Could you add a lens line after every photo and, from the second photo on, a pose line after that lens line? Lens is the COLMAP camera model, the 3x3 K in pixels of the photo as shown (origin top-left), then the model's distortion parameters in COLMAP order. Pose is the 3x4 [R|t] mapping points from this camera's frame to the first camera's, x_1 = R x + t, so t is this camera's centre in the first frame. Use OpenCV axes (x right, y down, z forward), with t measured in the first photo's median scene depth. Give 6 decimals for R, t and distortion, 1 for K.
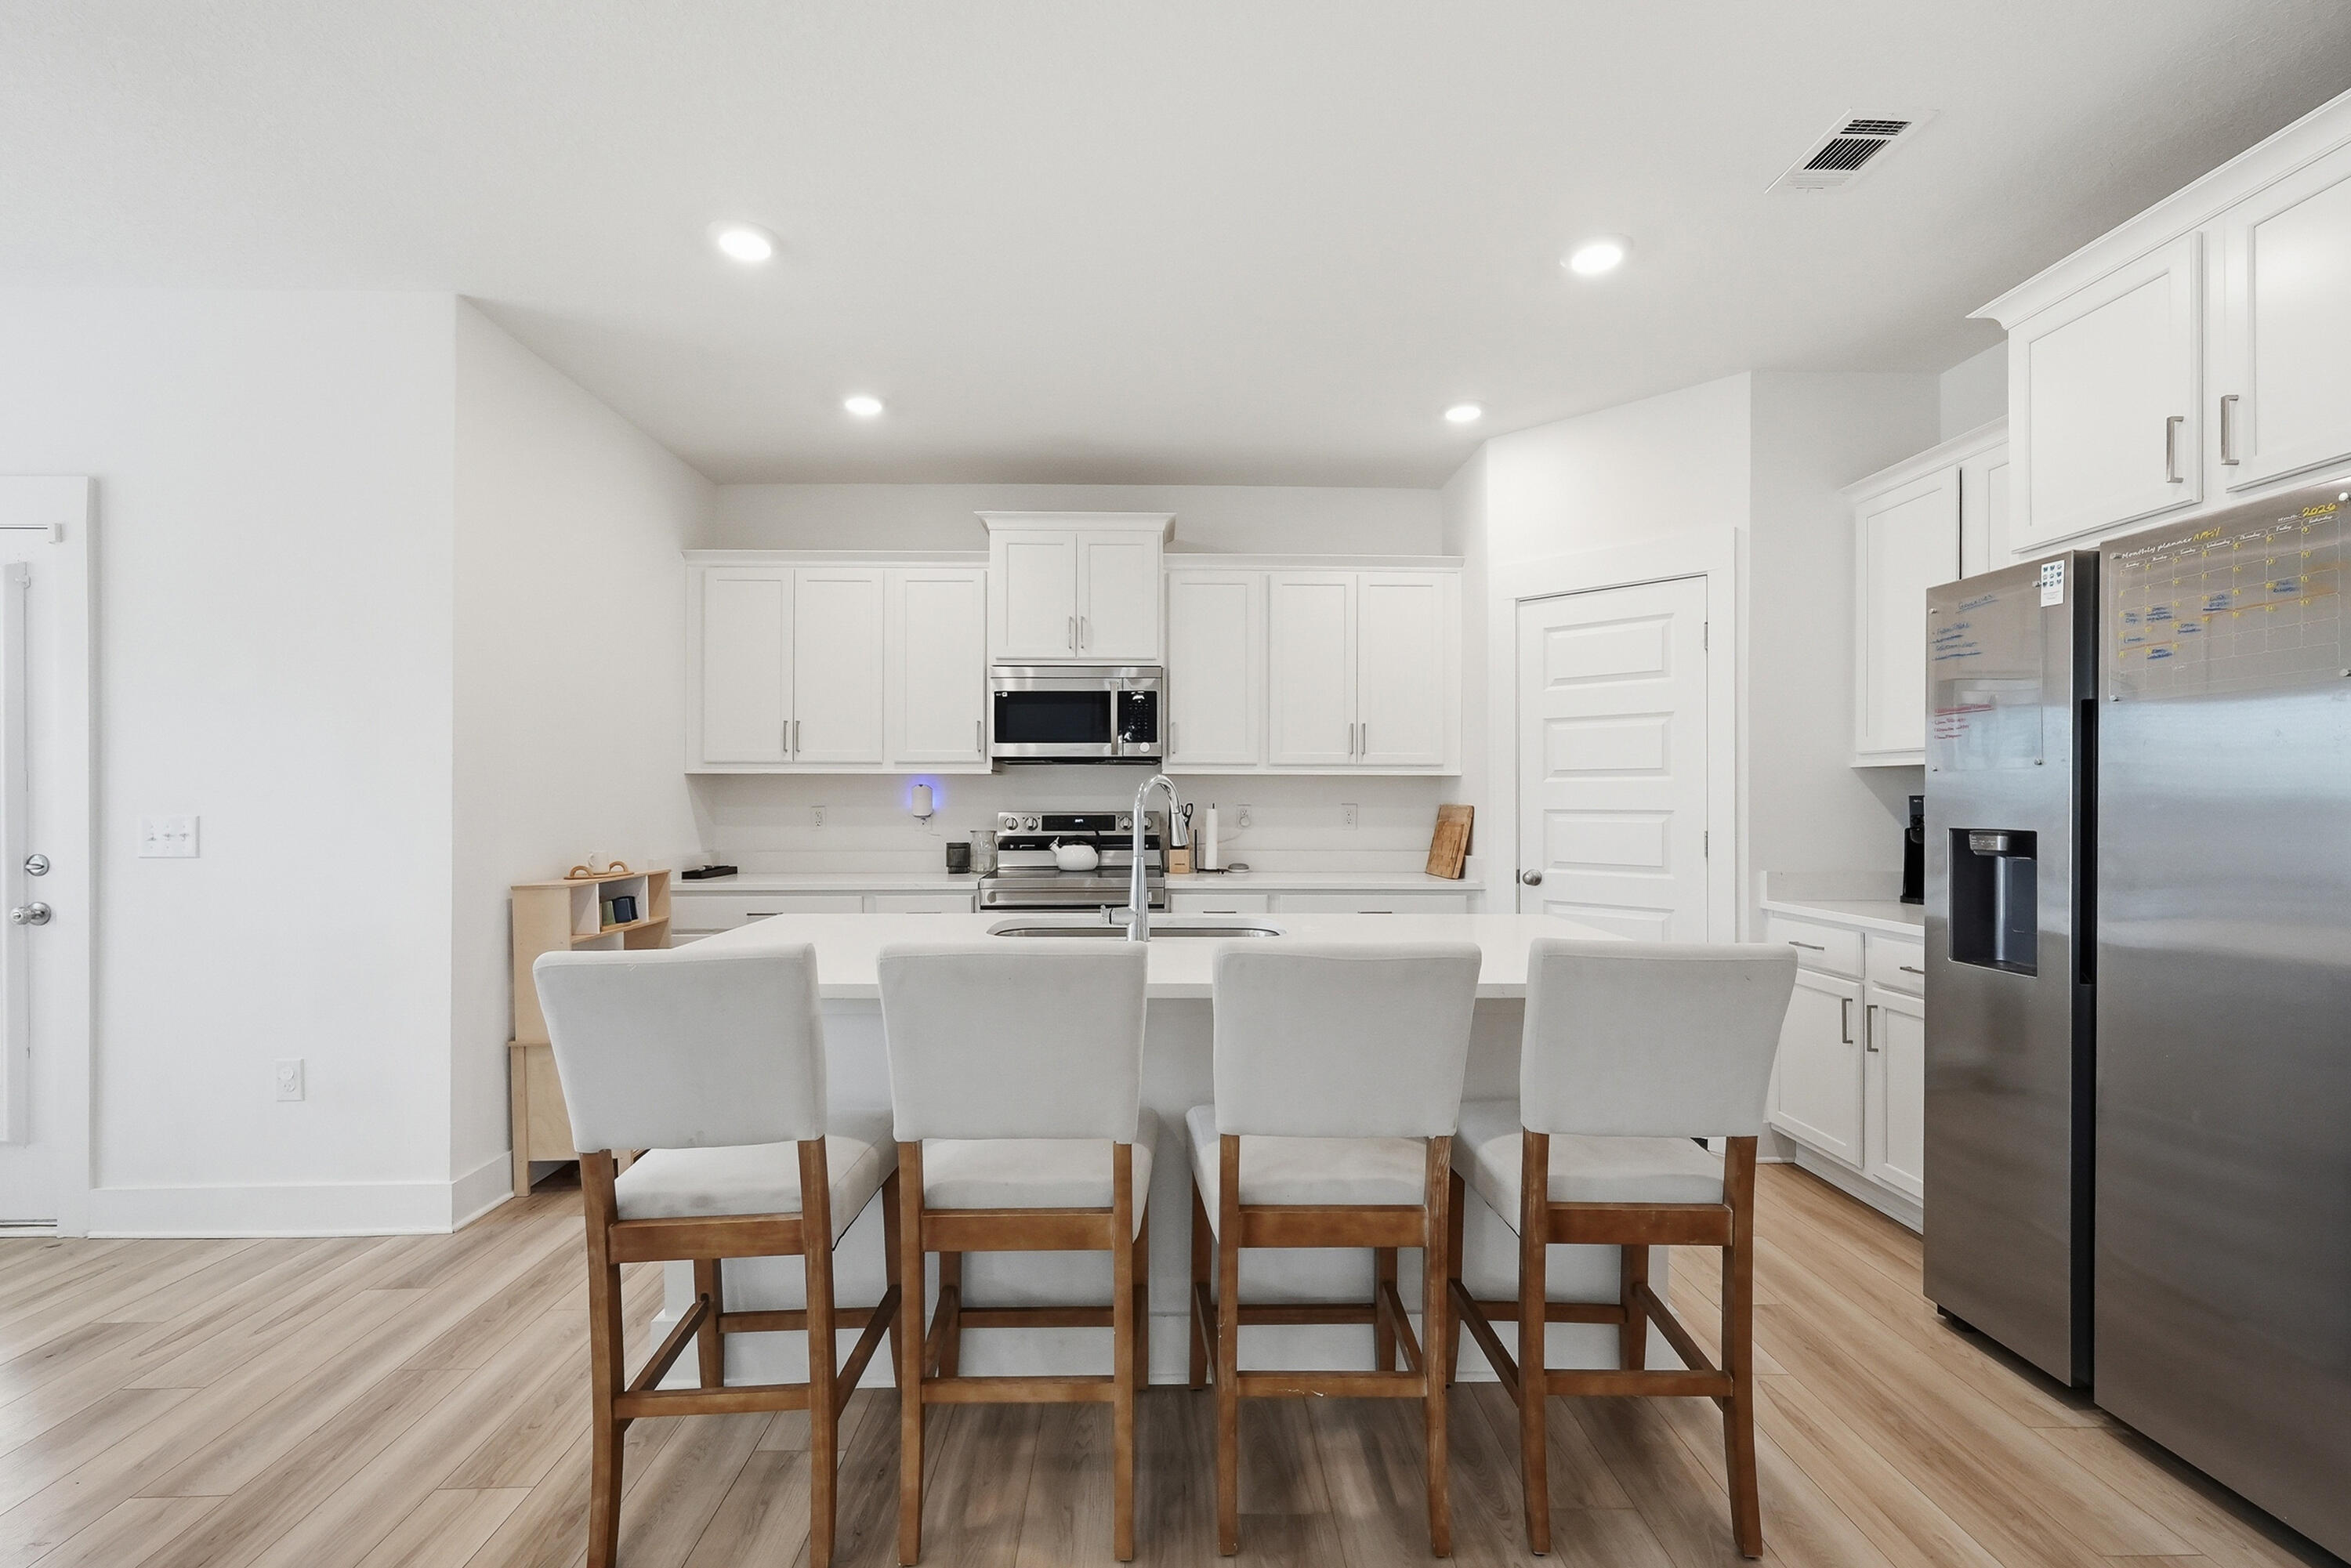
lens RADIAL K [[1009.7, 0, 1175.5], [0, 1009.7, 784.0], [0, 0, 1]] dist [-0.000725, 0.000362]
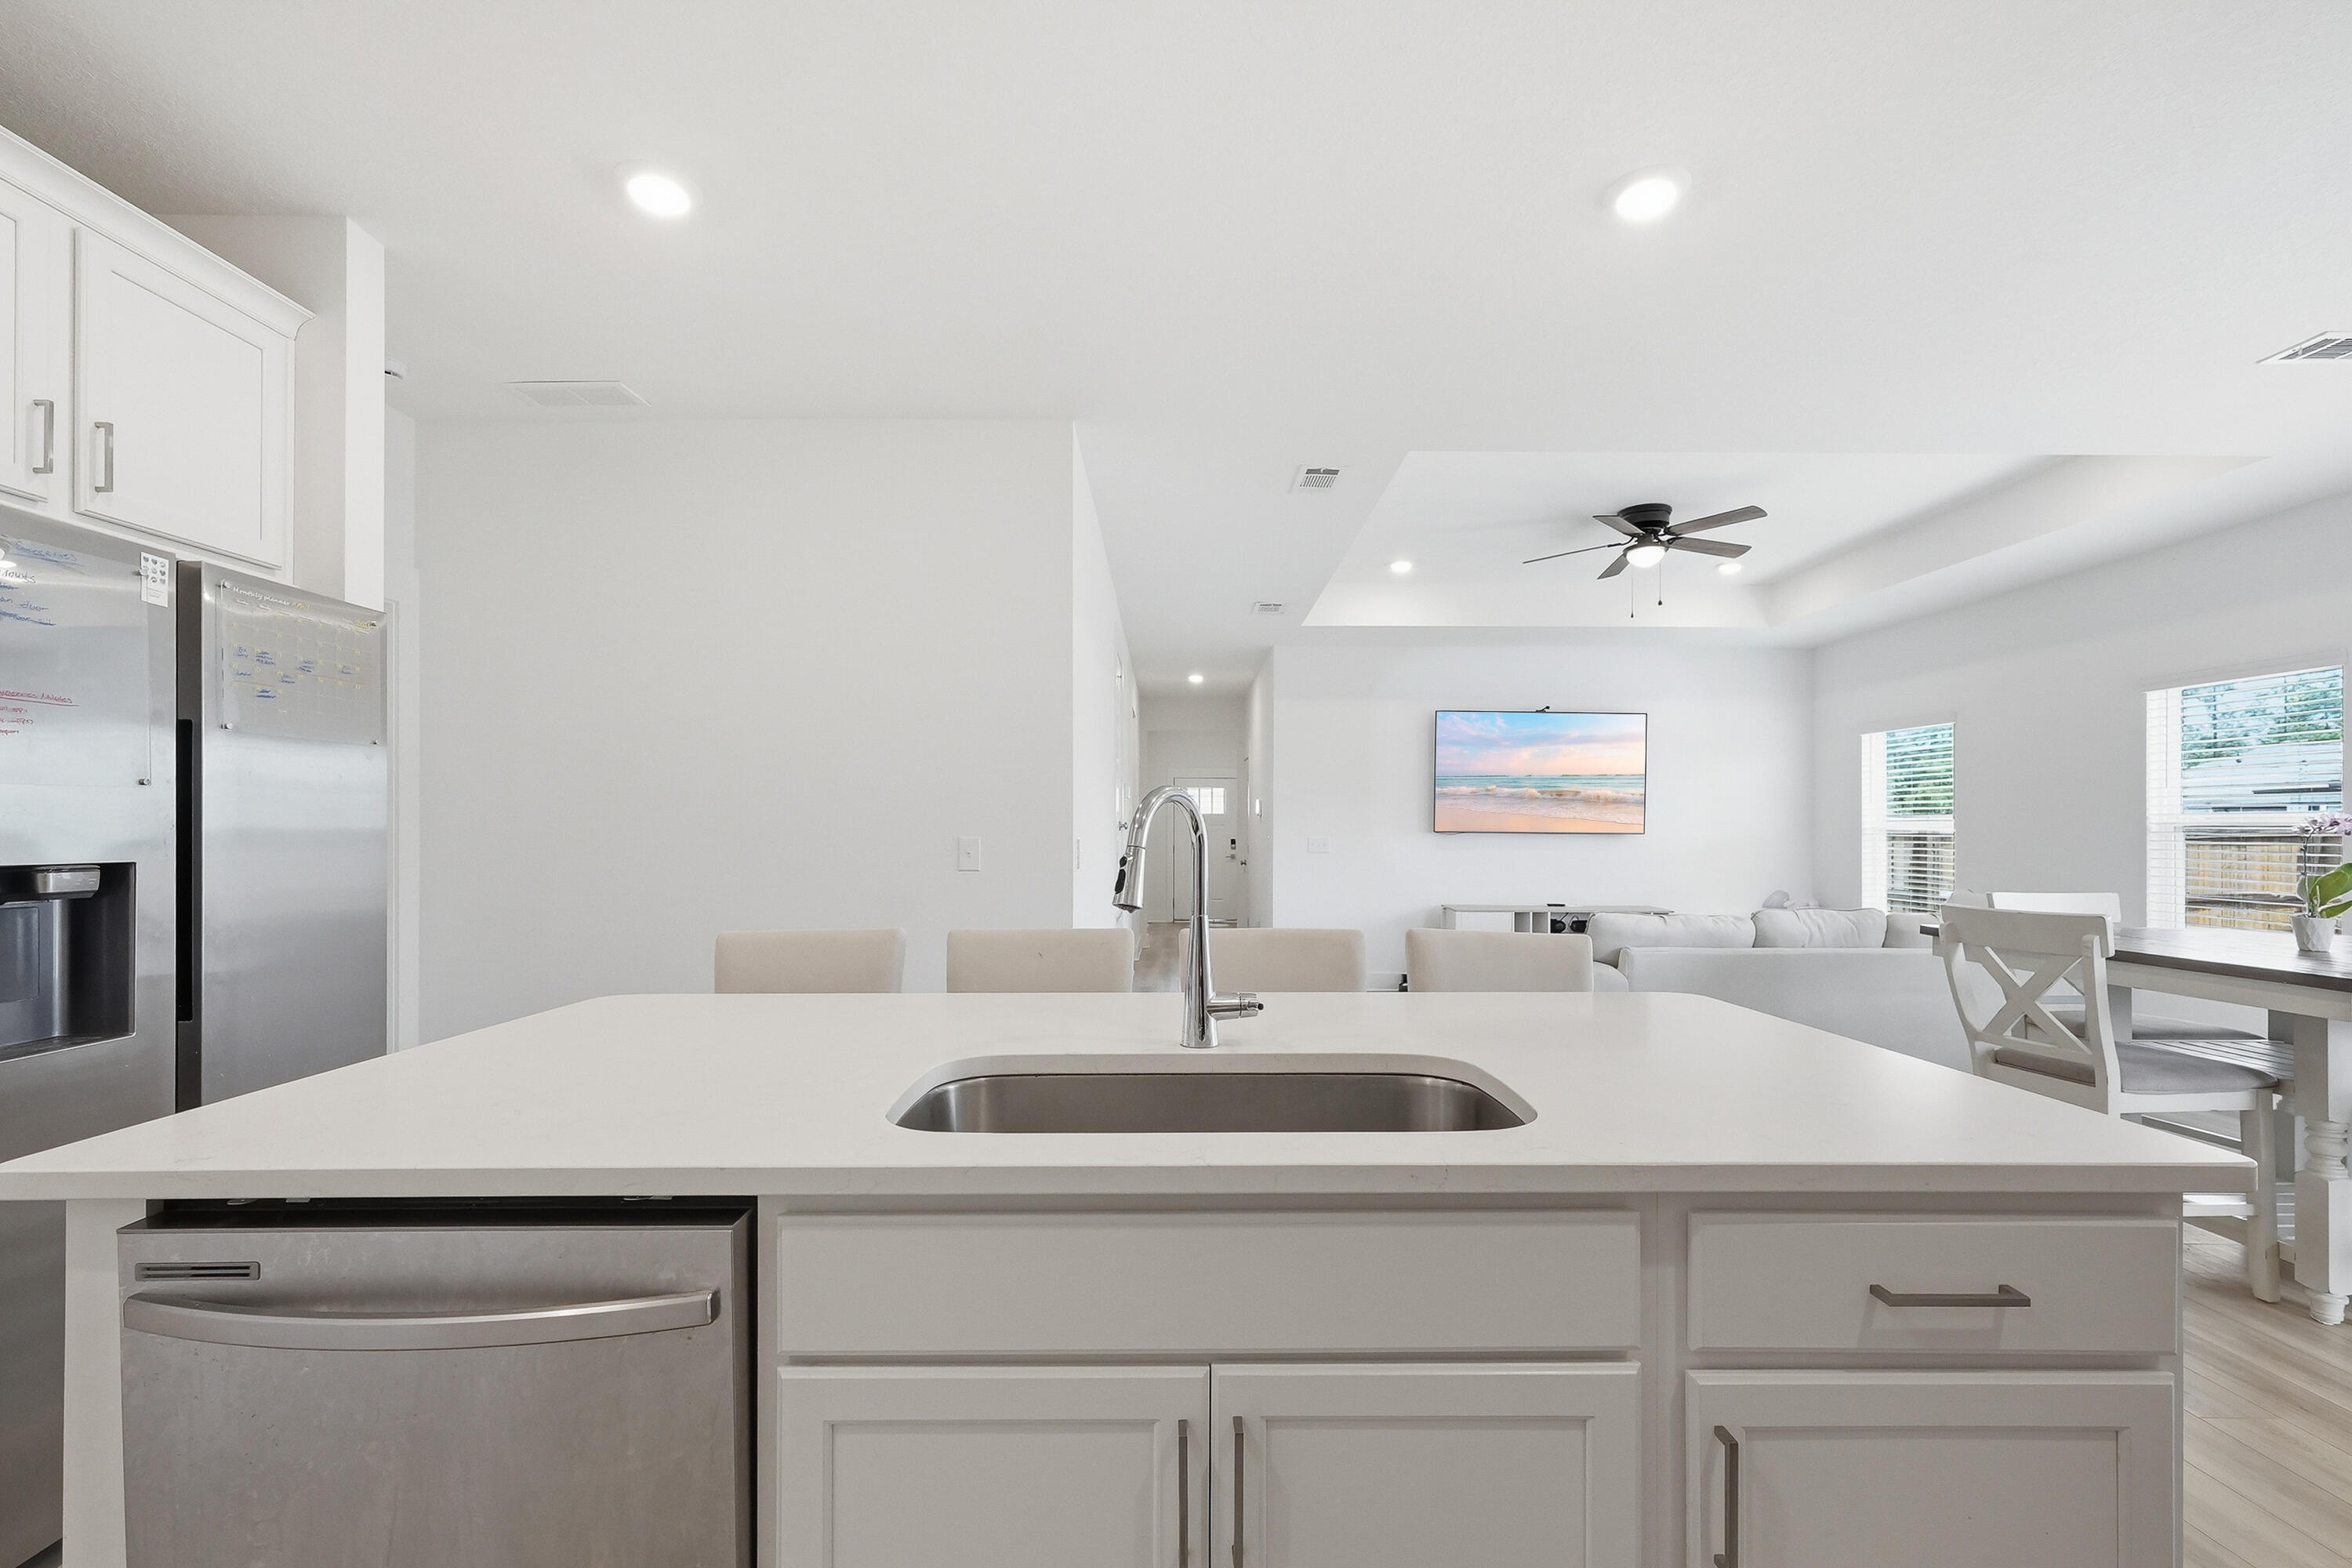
lens RADIAL K [[1009.2, 0, 1173.8], [0, 1009.2, 809.2], [0, 0, 1]] dist [-0.039514, 0.012682]
pose [[-0.999834, 0.000177, 0.018204, -0.017190], [-0.000563, 0.999175, -0.040602, 0.016907], [-0.018196, -0.040606, -0.999010, 0.864265]]
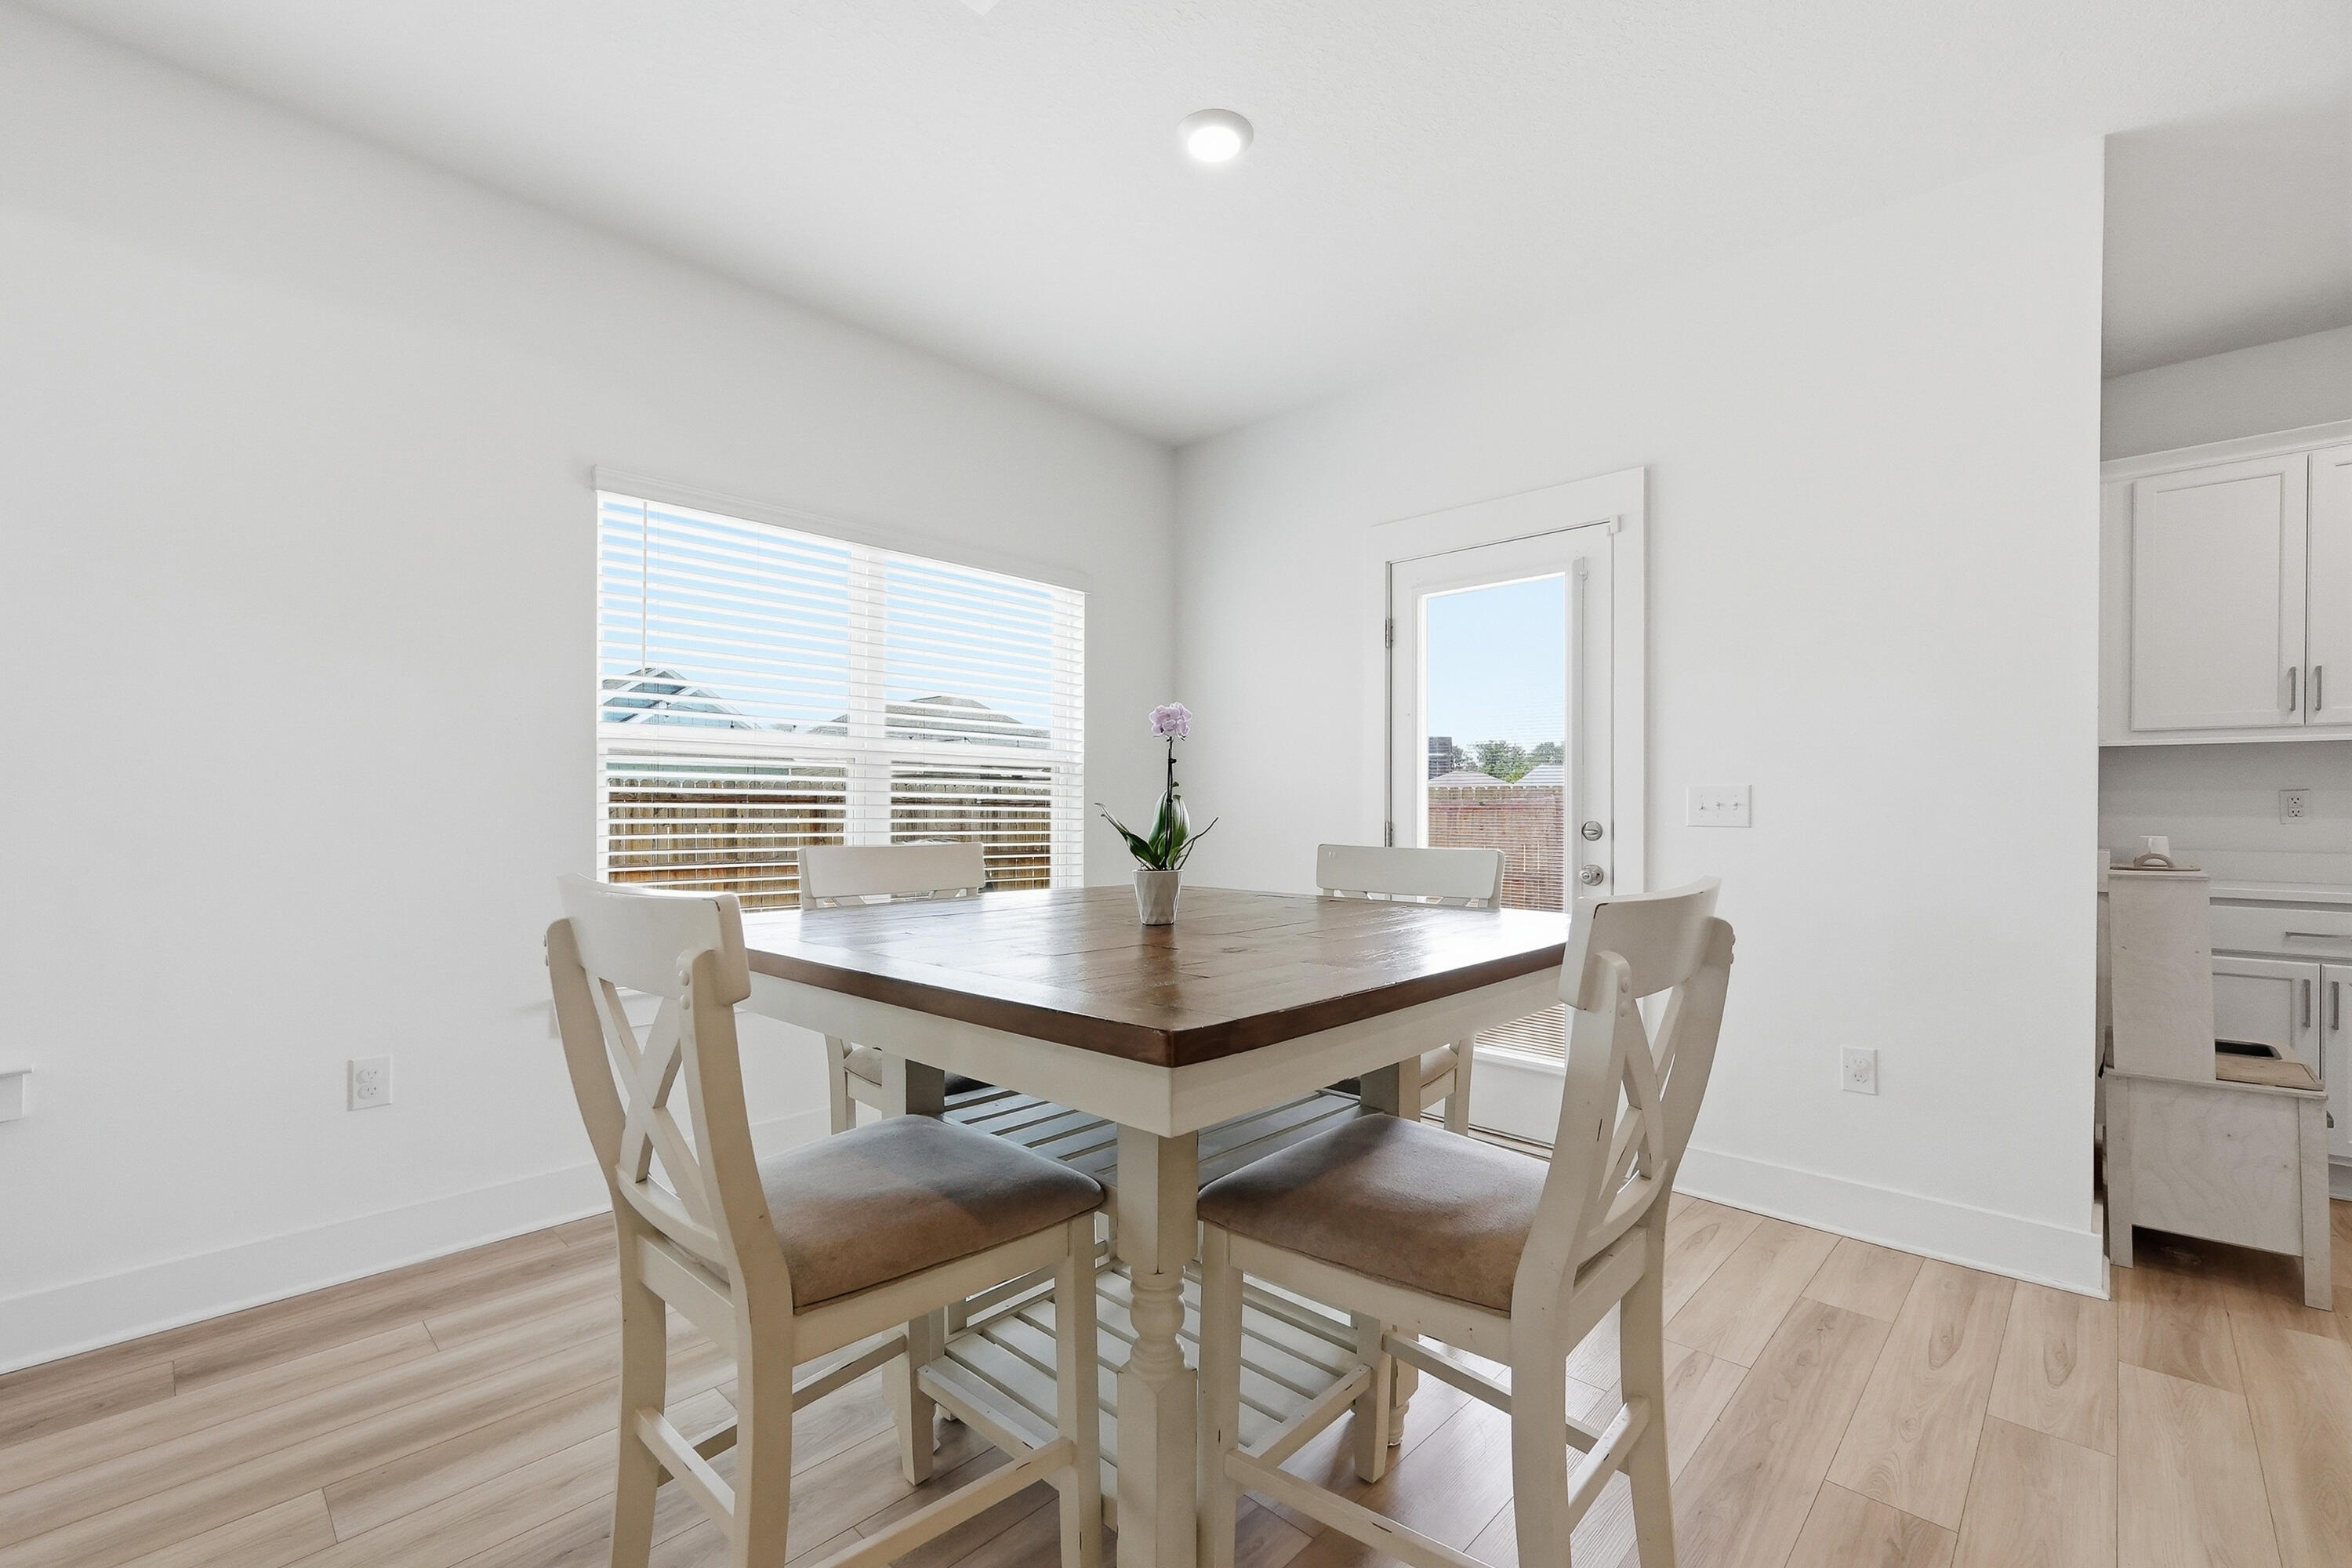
lens RADIAL K [[985.4, 0, 1174.4], [0, 985.4, 804.3], [0, 0, 1]] dist [-0.001945, 0.000782]
pose [[0.707133, 0.003927, -0.707070, -0.451841], [0.002118, 0.999968, 0.007671, 0.027144], [0.707078, -0.006922, 0.707102, -0.053147]]
